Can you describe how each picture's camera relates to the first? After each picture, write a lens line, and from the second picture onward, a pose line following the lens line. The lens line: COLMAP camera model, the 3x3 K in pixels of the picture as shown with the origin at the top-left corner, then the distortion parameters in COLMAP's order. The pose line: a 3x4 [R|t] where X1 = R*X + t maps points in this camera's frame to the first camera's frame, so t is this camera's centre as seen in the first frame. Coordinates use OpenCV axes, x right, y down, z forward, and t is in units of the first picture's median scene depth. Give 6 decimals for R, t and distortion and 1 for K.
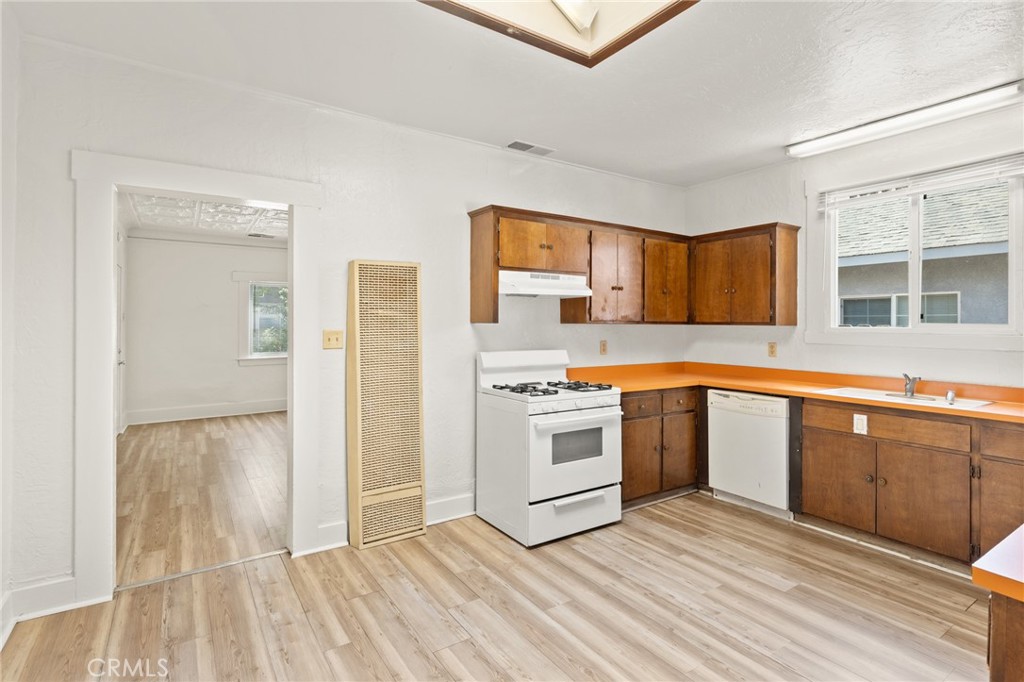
lens RADIAL K [[513.9, 0, 521.9], [0, 513.9, 324.5], [0, 0, 1]] dist [0.000169, 0.000580]
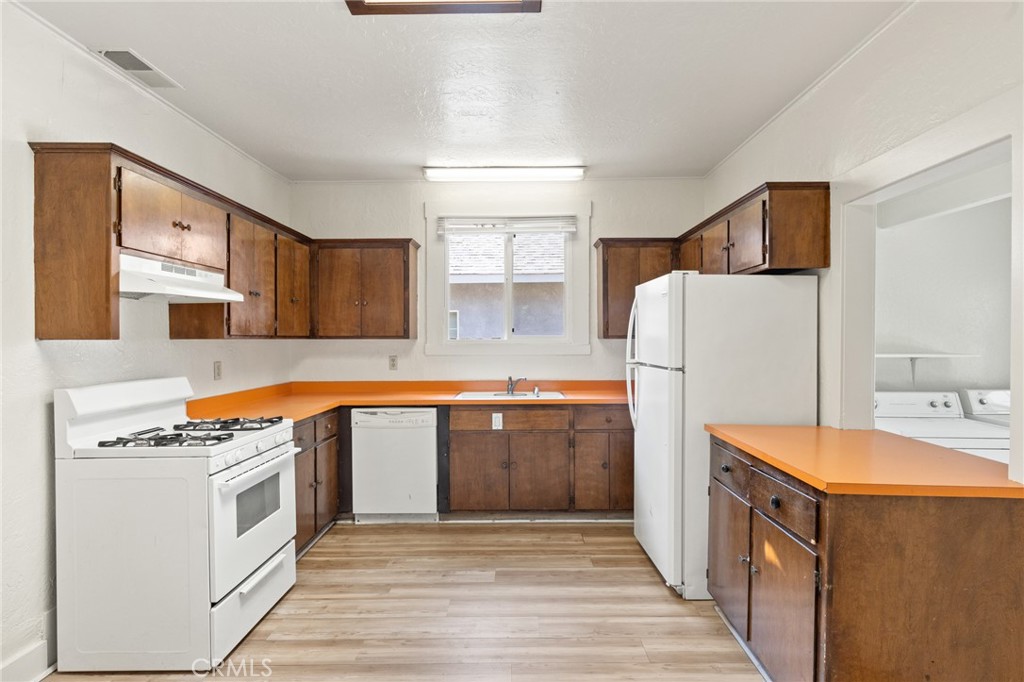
lens RADIAL K [[543.4, 0, 511.1], [0, 543.4, 342.1], [0, 0, 1]] dist [0.003580, 0.001884]
pose [[0.560547, -0.015075, 0.827985, -0.317533], [0.009528, 0.999886, 0.011754, -0.002617], [-0.828068, 0.001301, 0.560627, 0.242243]]
